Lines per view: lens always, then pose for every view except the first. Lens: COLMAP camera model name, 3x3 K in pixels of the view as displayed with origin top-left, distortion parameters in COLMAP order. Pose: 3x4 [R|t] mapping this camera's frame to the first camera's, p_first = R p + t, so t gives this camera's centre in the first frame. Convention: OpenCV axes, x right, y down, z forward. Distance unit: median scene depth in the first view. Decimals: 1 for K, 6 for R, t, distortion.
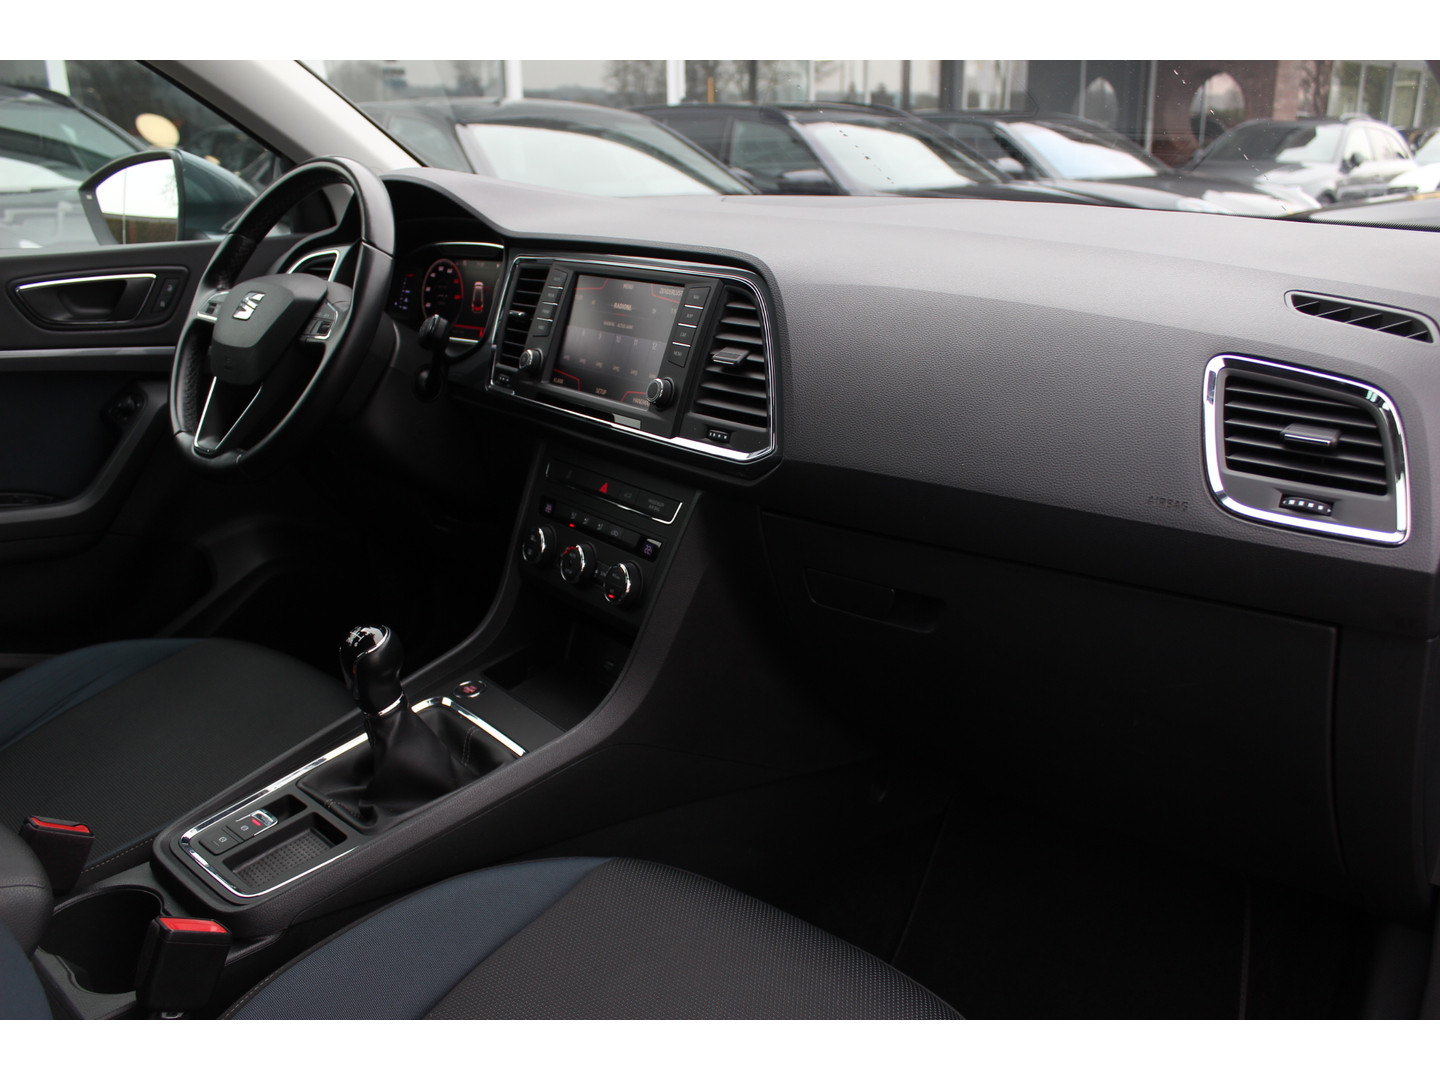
lens RADIAL K [[1222.1, 0, 718.9], [0, 1222.1, 546.5], [0, 0, 1]] dist [-0.101060, 0.020836]
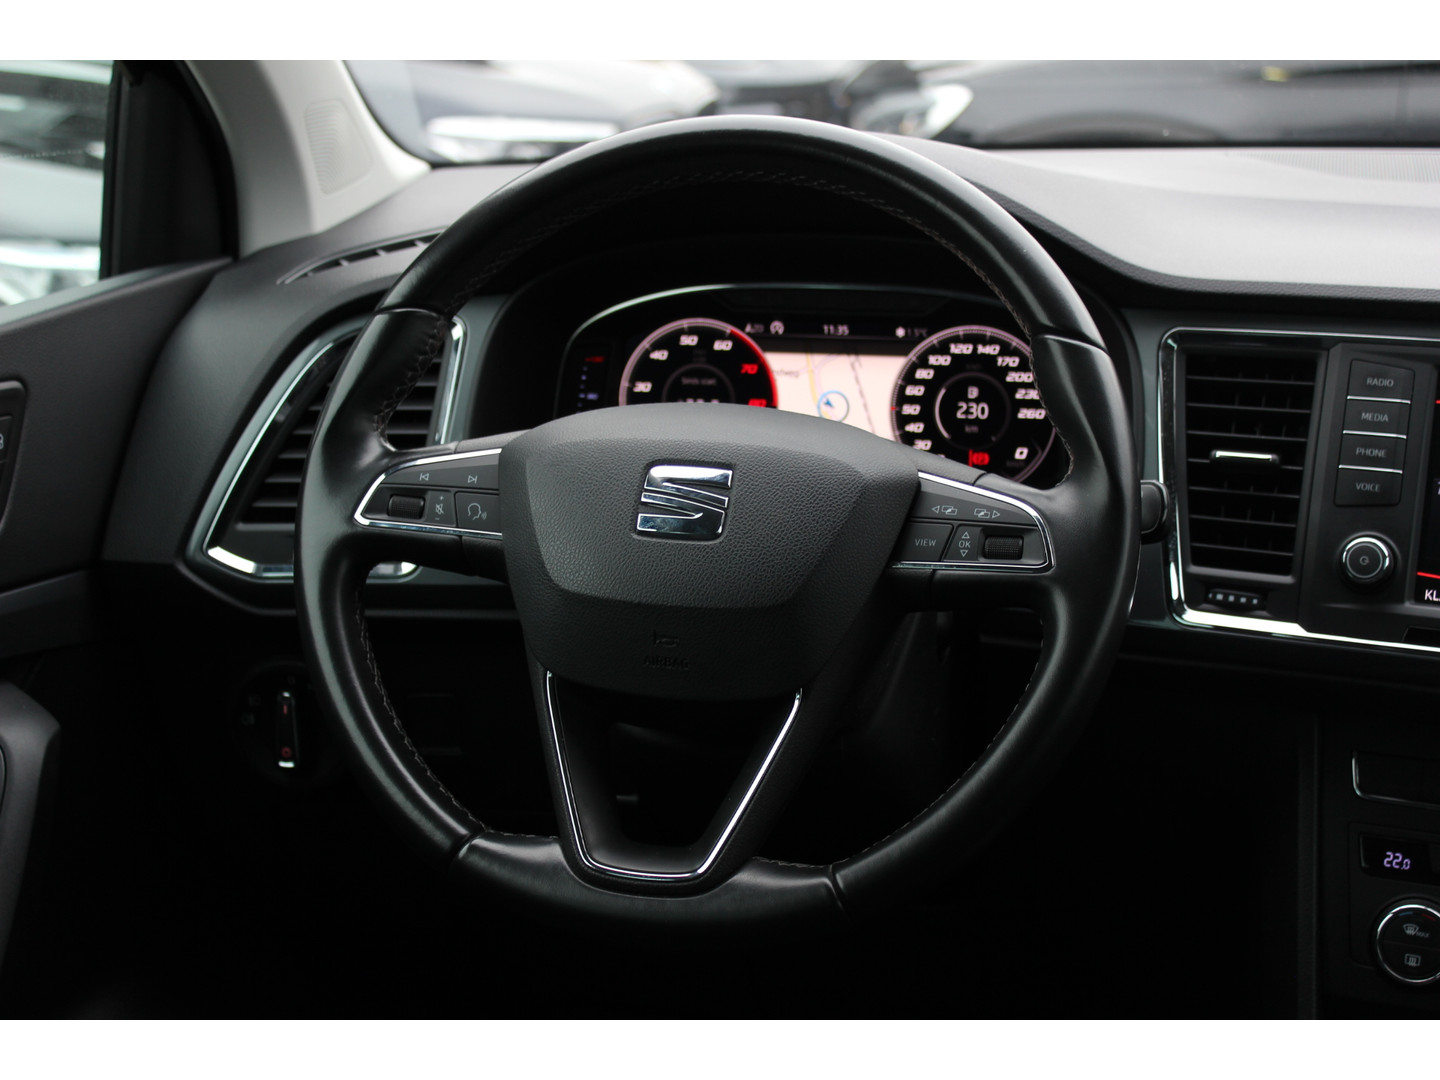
lens RADIAL K [[2234.2, 0, 713.6], [0, 2234.2, 531.3], [0, 0, 1]] dist [-0.047030, 0.000000]
pose [[0.875581, -0.128902, 0.465556, -0.622670], [0.148520, 0.988894, -0.005522, -0.157899], [-0.459674, 0.073980, 0.885001, 0.283794]]
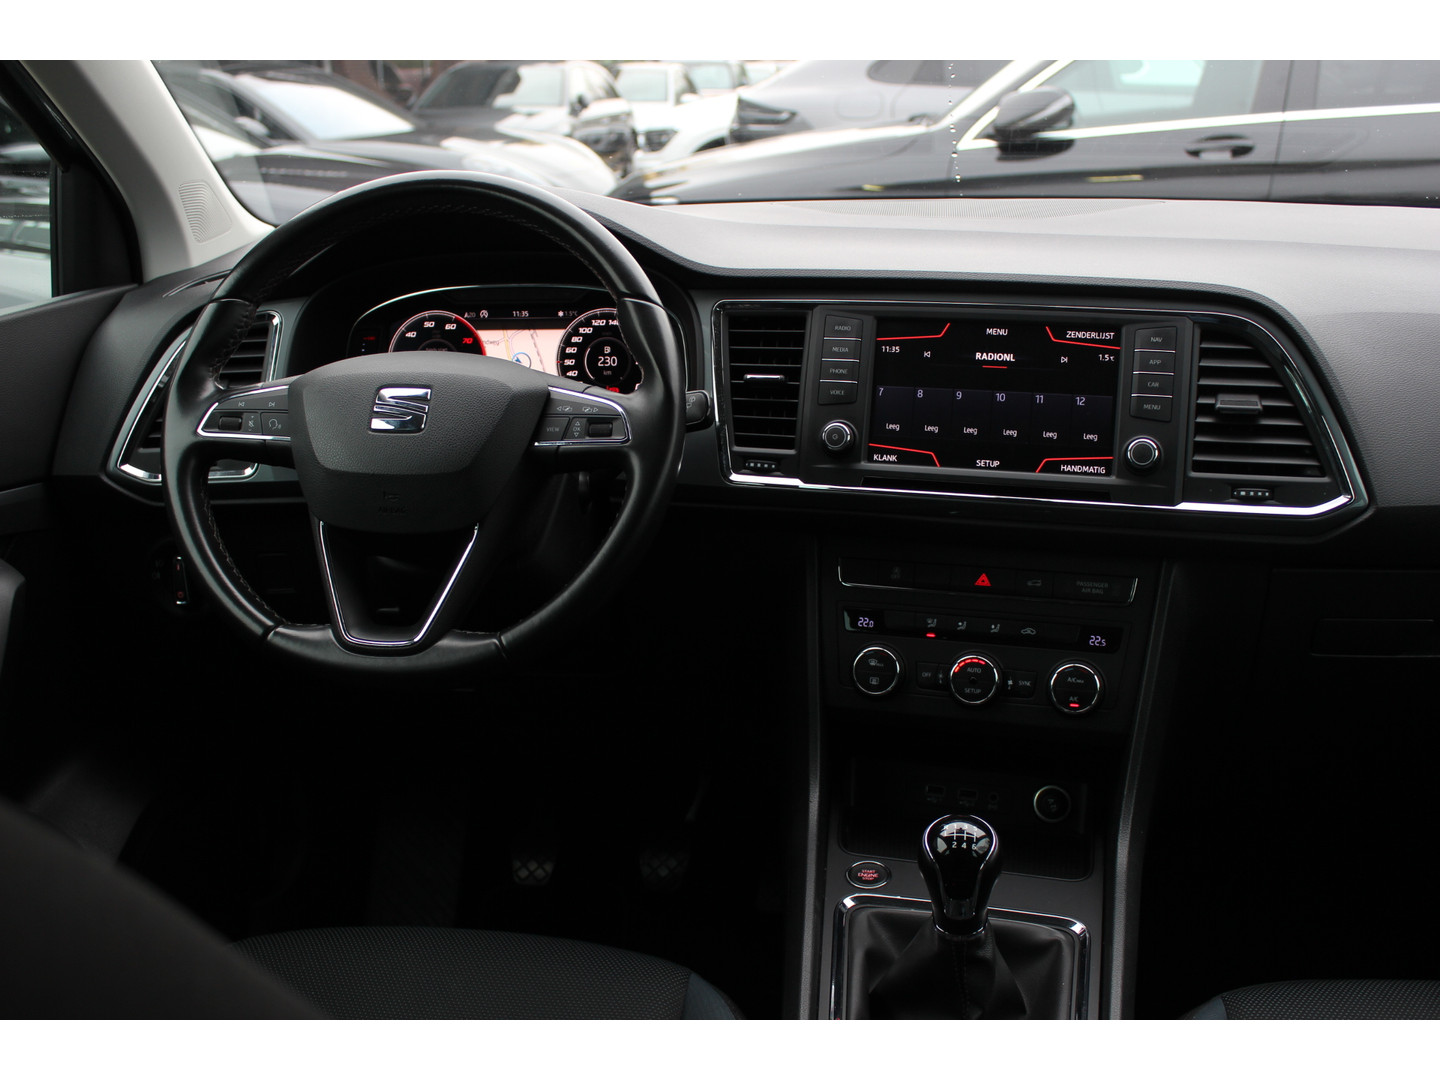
lens RADIAL K [[1435.0, 0, 721.5], [0, 1435.0, 542.2], [0, 0, 1]] dist [-0.120923, 0.000000]
pose [[0.808390, -0.178909, 0.560800, -0.587243], [0.186553, 0.981451, 0.044192, -0.113558], [-0.558304, 0.068894, 0.826771, 0.240891]]
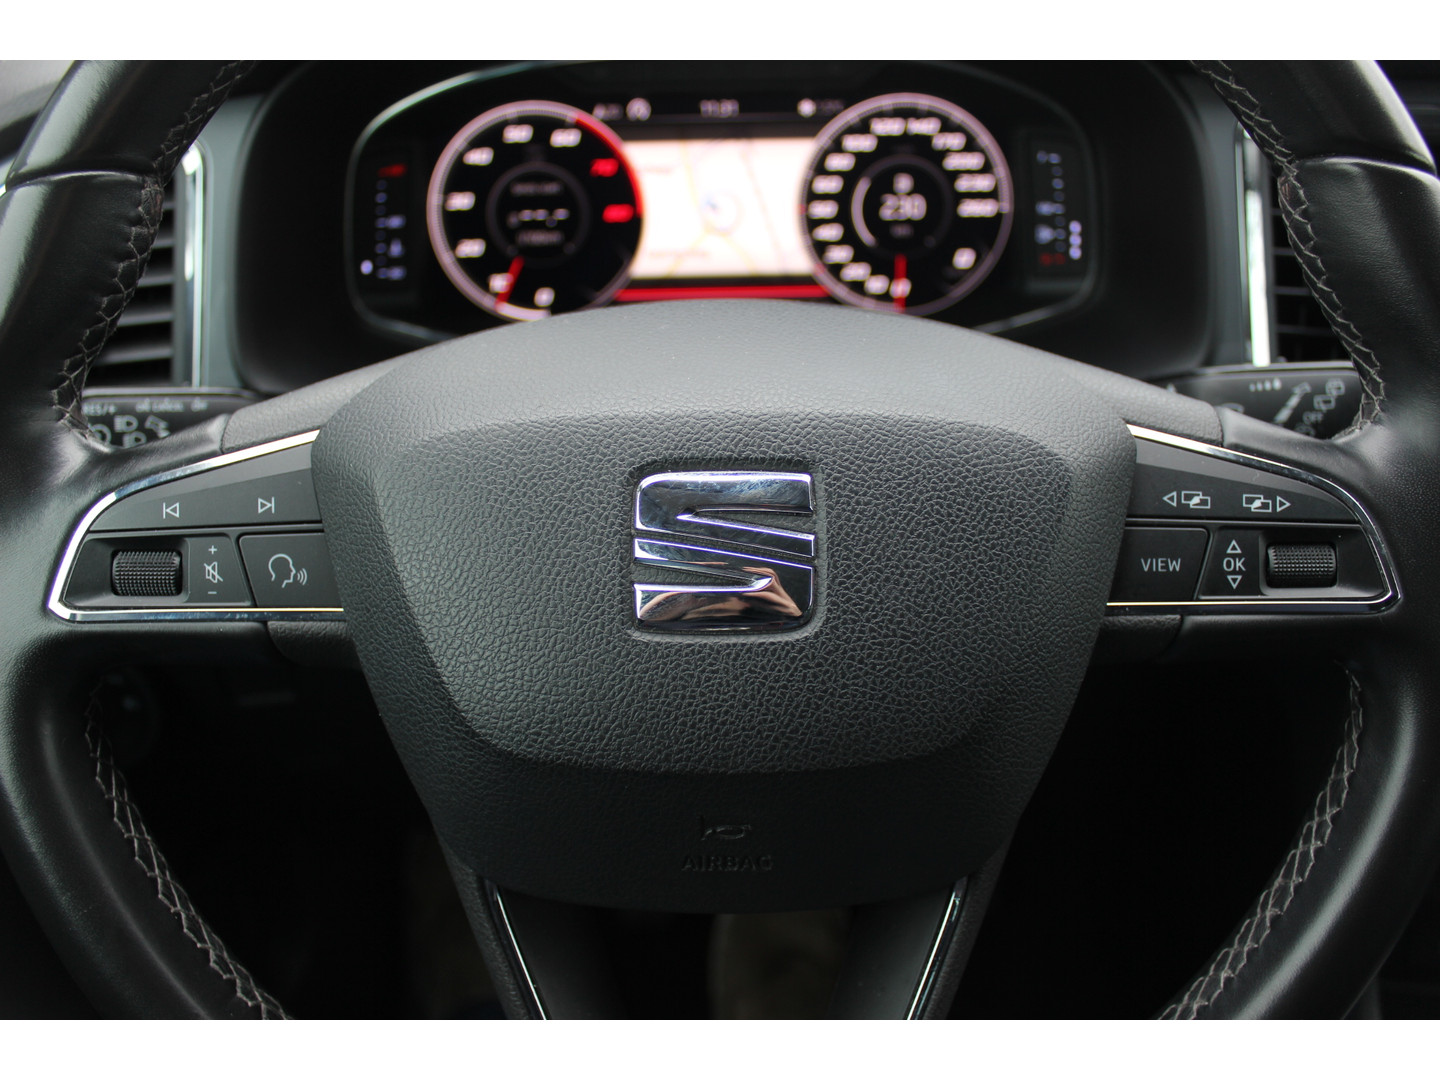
lens RADIAL K [[1217.5, 0, 722.0], [0, 1217.5, 544.9], [0, 0, 1]] dist [-0.117070, 0.003979]
pose [[0.708985, -0.383345, 0.591934, -0.433684], [0.213533, 0.916648, 0.337877, -0.229828], [-0.672119, -0.113152, 0.731747, 0.726173]]
